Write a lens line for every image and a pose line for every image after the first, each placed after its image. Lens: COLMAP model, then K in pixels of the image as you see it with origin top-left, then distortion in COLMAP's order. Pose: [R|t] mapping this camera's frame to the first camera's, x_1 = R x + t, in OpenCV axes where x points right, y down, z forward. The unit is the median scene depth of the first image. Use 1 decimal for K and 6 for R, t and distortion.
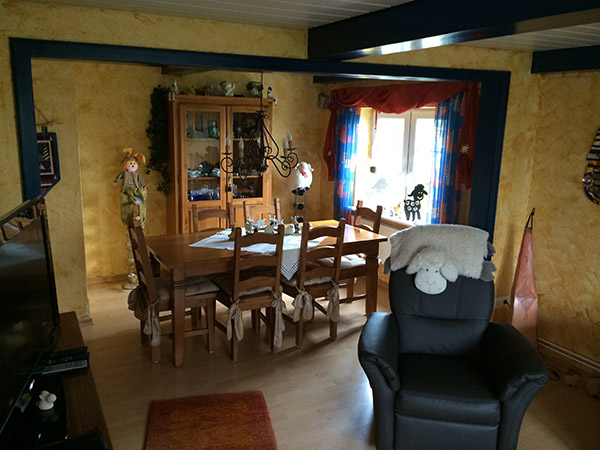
lens RADIAL K [[525.0, 0, 298.8], [0, 525.0, 221.0], [0, 0, 1]] dist [0.044185, -0.022871]
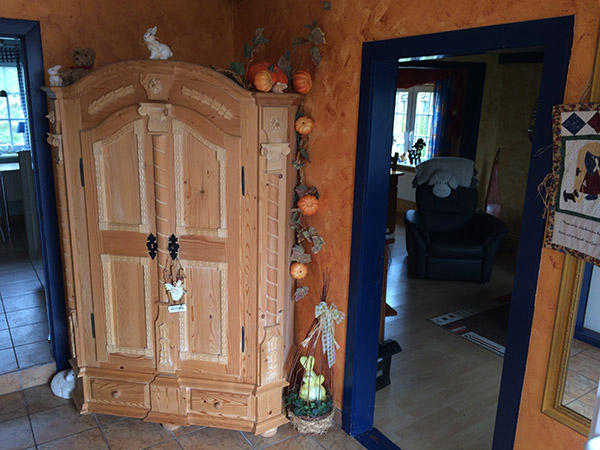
lens RADIAL K [[525.0, 0, 300.2], [0, 525.0, 227.3], [0, 0, 1]] dist [0.044185, -0.022871]
pose [[0.996710, -0.022466, 0.077881, -0.283668], [0.017644, 0.997917, 0.062052, 0.100886], [-0.079113, -0.060474, 0.995030, -0.554826]]
